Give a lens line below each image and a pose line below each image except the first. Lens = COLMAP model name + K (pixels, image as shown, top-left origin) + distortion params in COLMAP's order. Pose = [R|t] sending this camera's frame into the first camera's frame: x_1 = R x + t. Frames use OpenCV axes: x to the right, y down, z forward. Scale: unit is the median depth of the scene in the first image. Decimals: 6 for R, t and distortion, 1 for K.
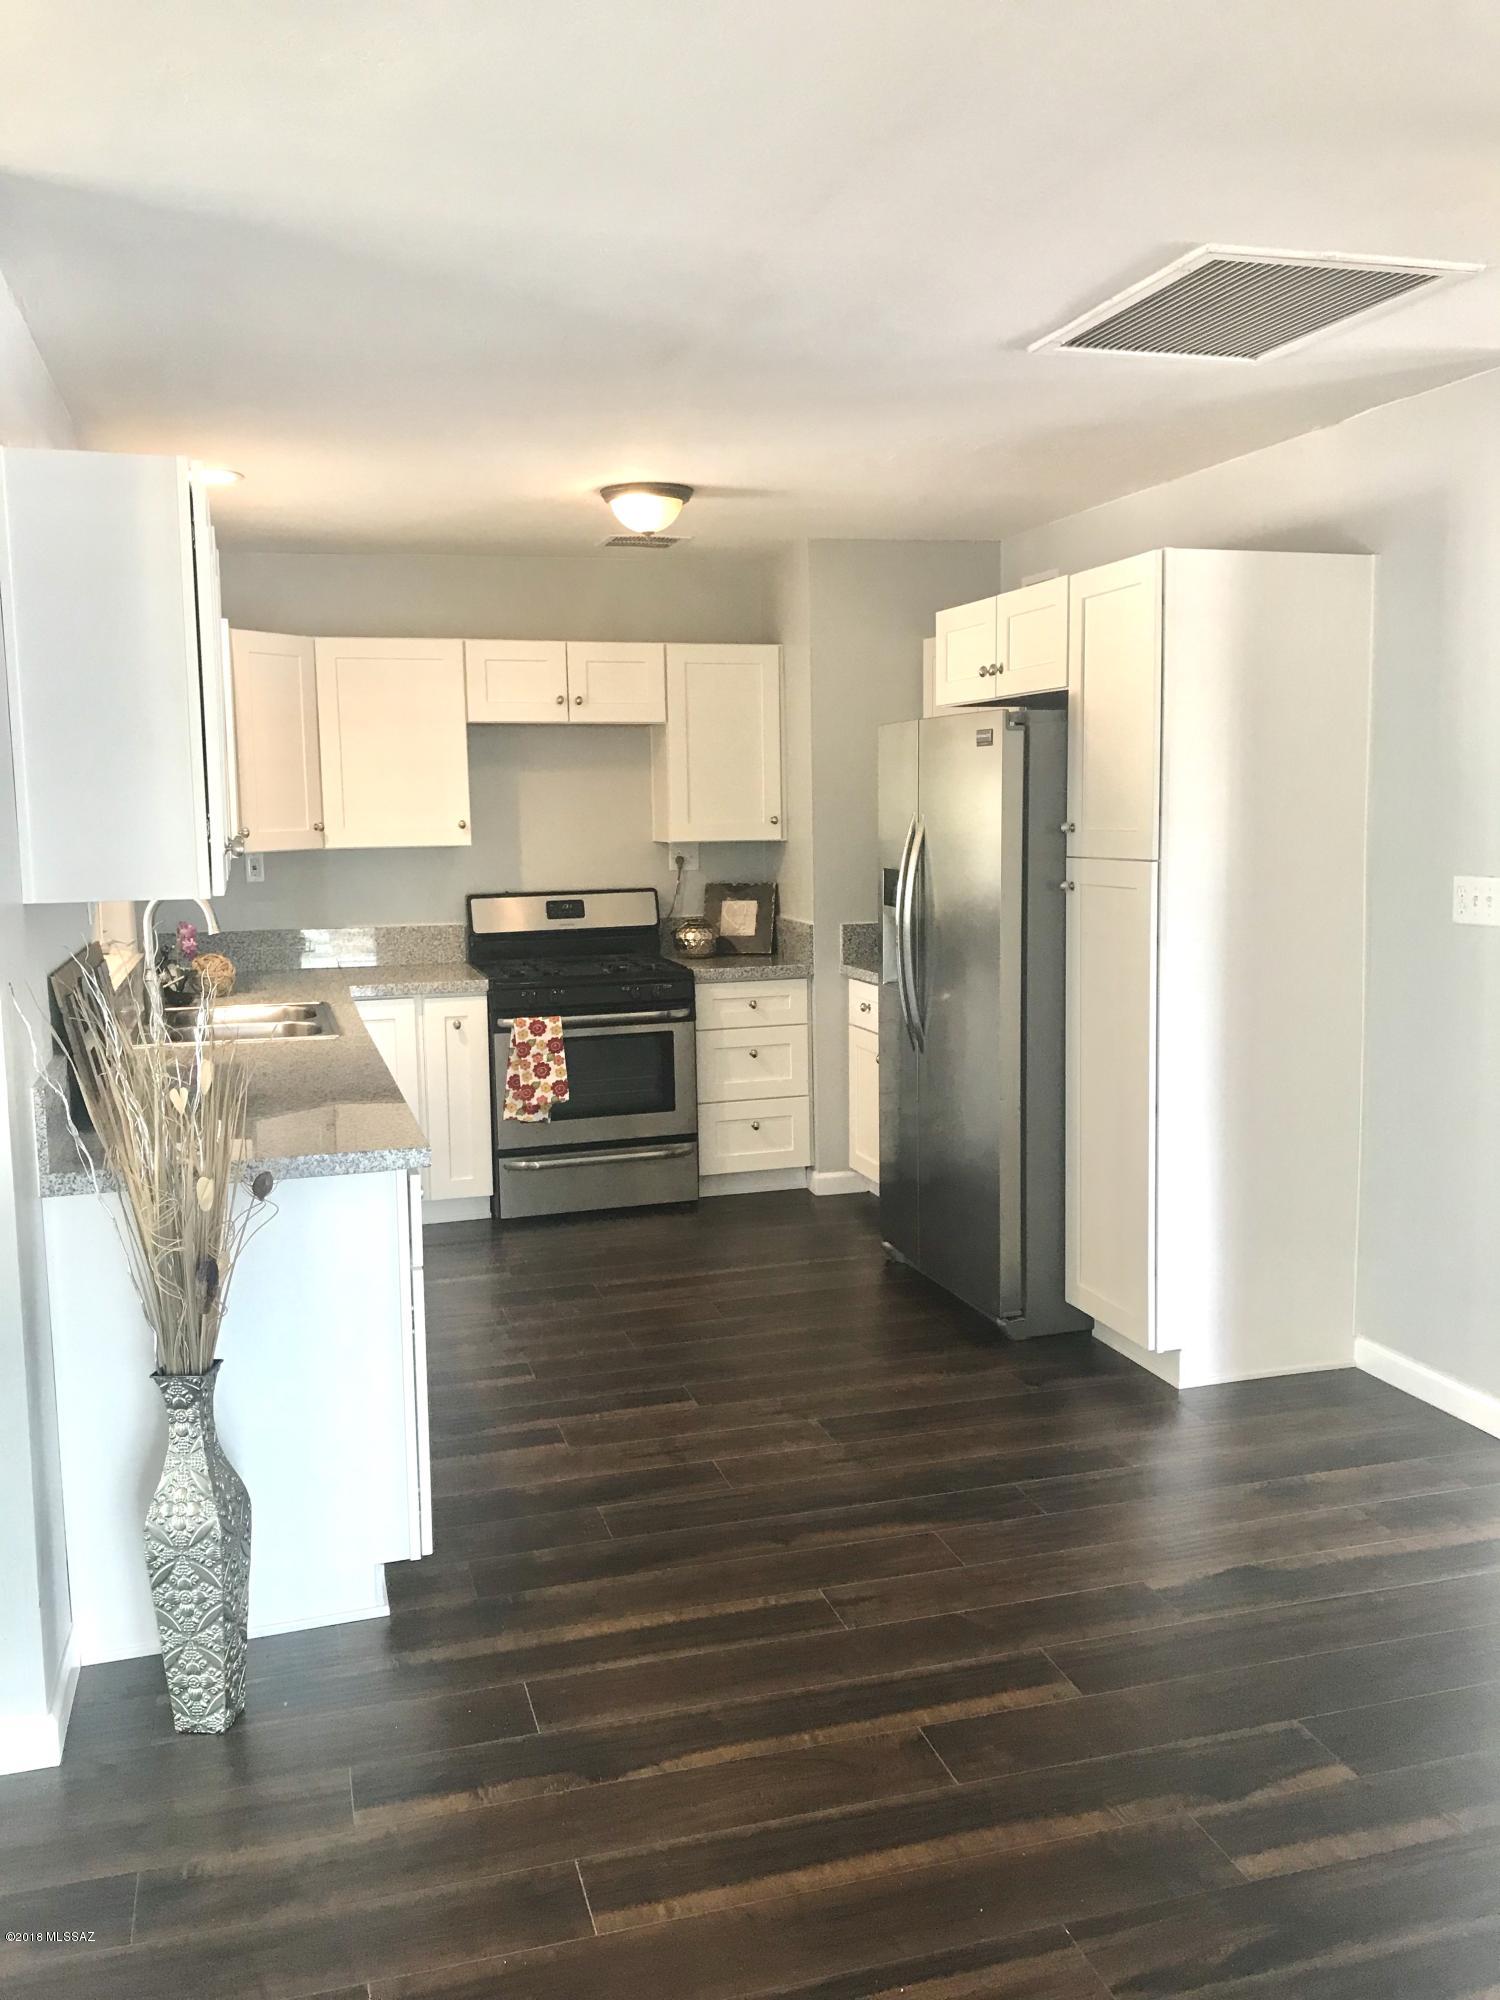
lens RADIAL K [[1664.1, 0, 754.6], [0, 1664.1, 1014.5], [0, 0, 1]] dist [0.044895, -0.001059]
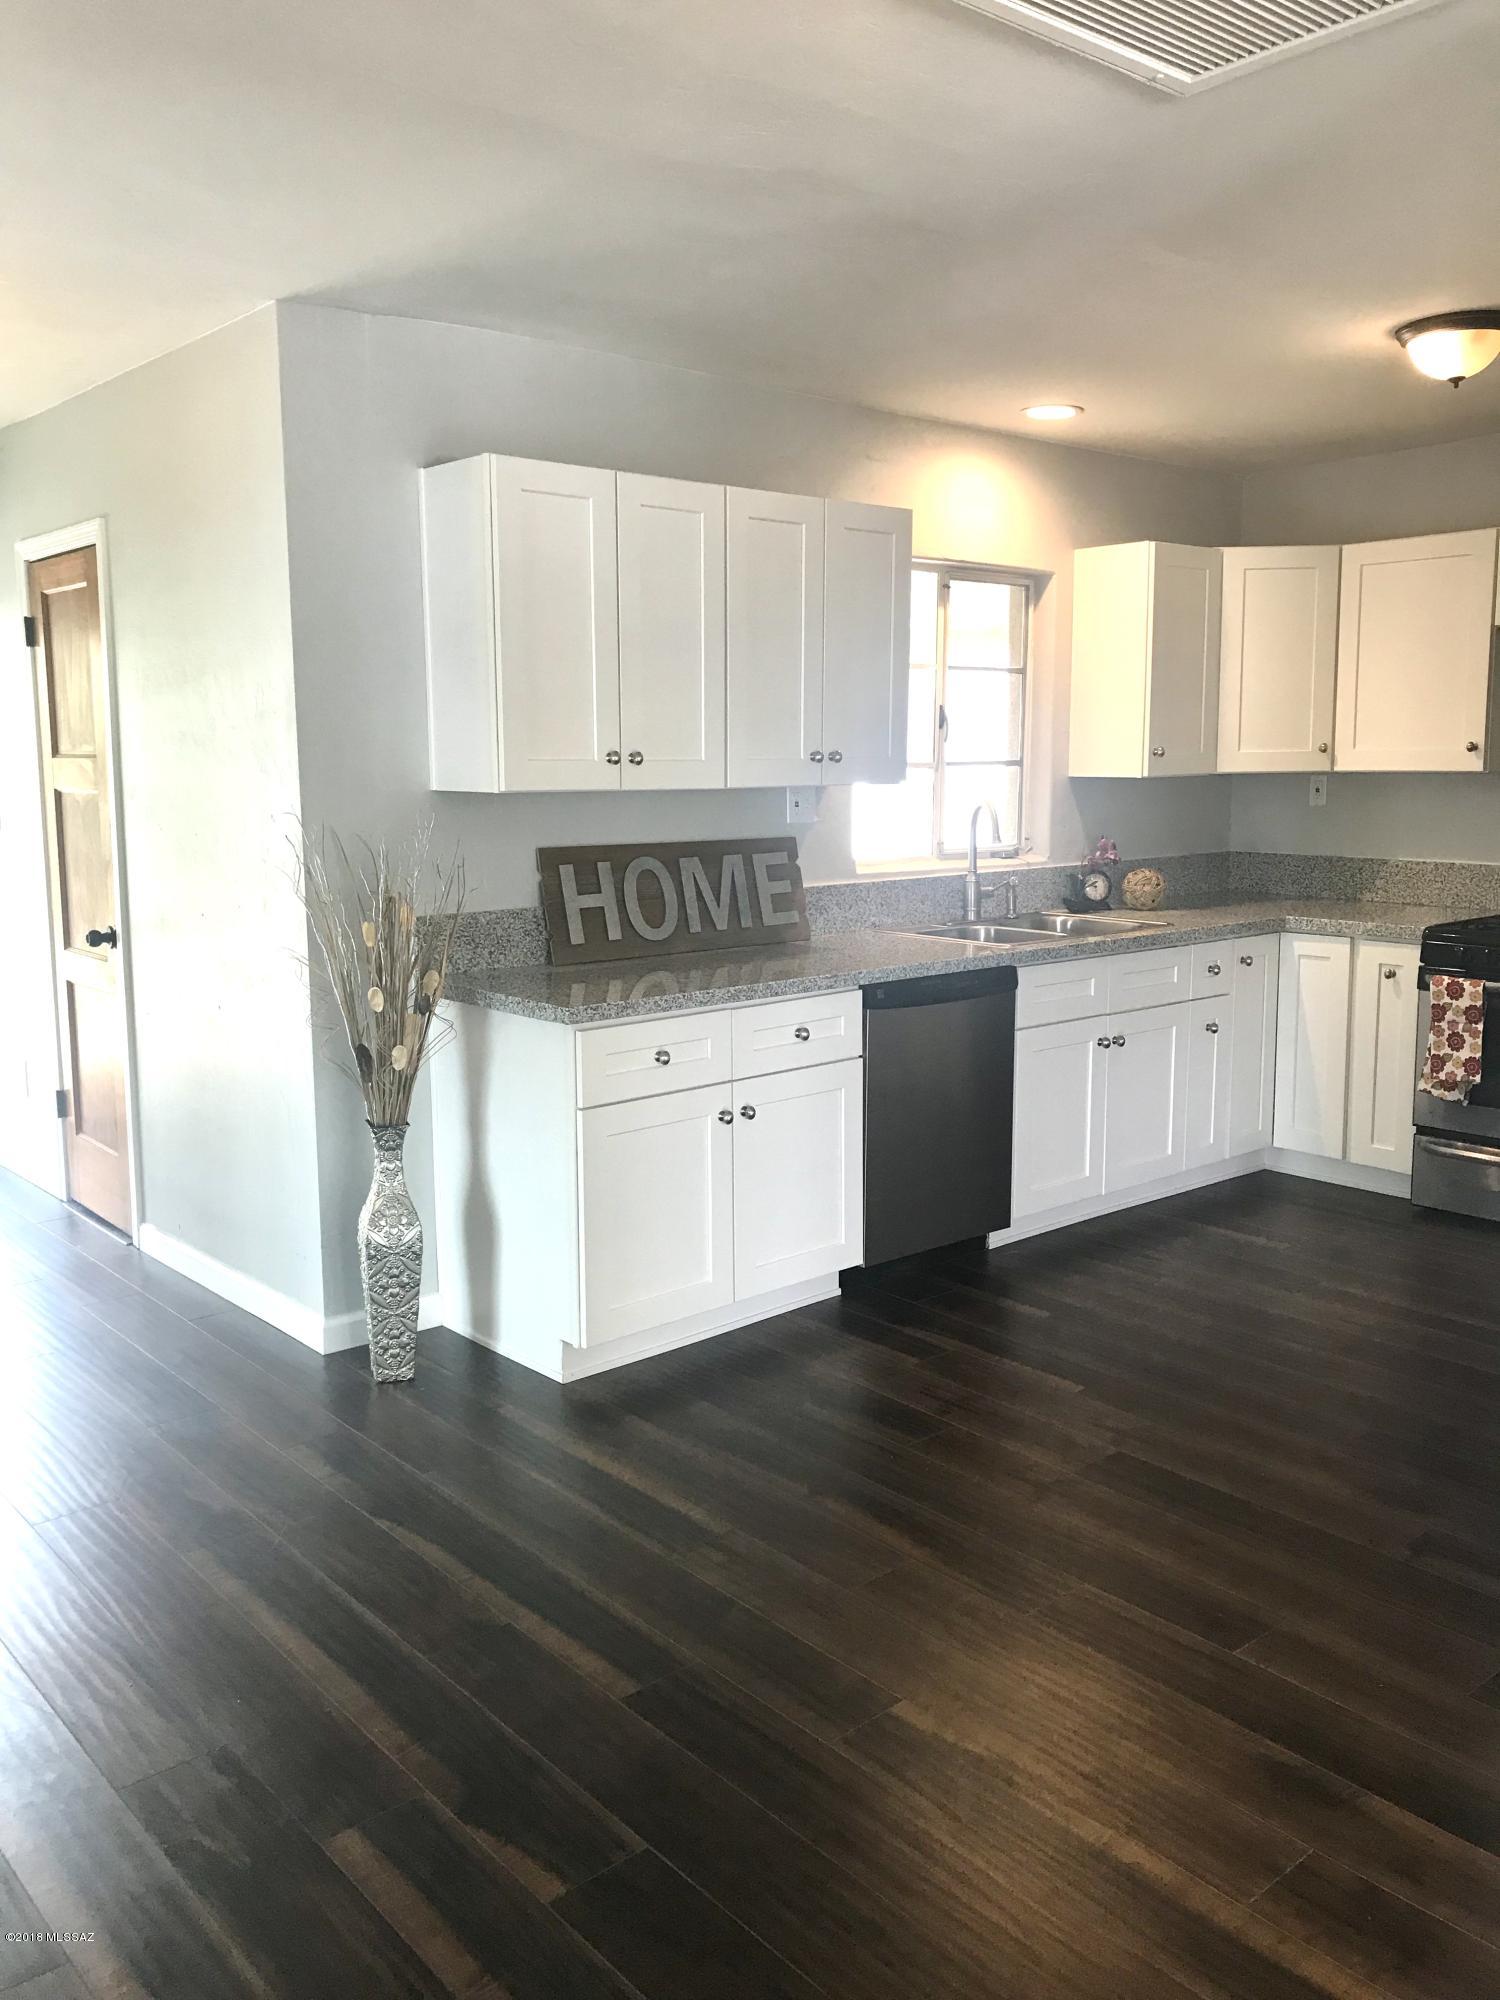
lens RADIAL K [[1664.1, 0, 755.2], [0, 1664.1, 979.8], [0, 0, 1]] dist [0.044895, -0.001059]
pose [[0.400689, 0.138339, -0.905710, 0.490872], [-0.119753, 0.987963, 0.097924, -0.037429], [0.908354, 0.069224, 0.412433, 0.329949]]
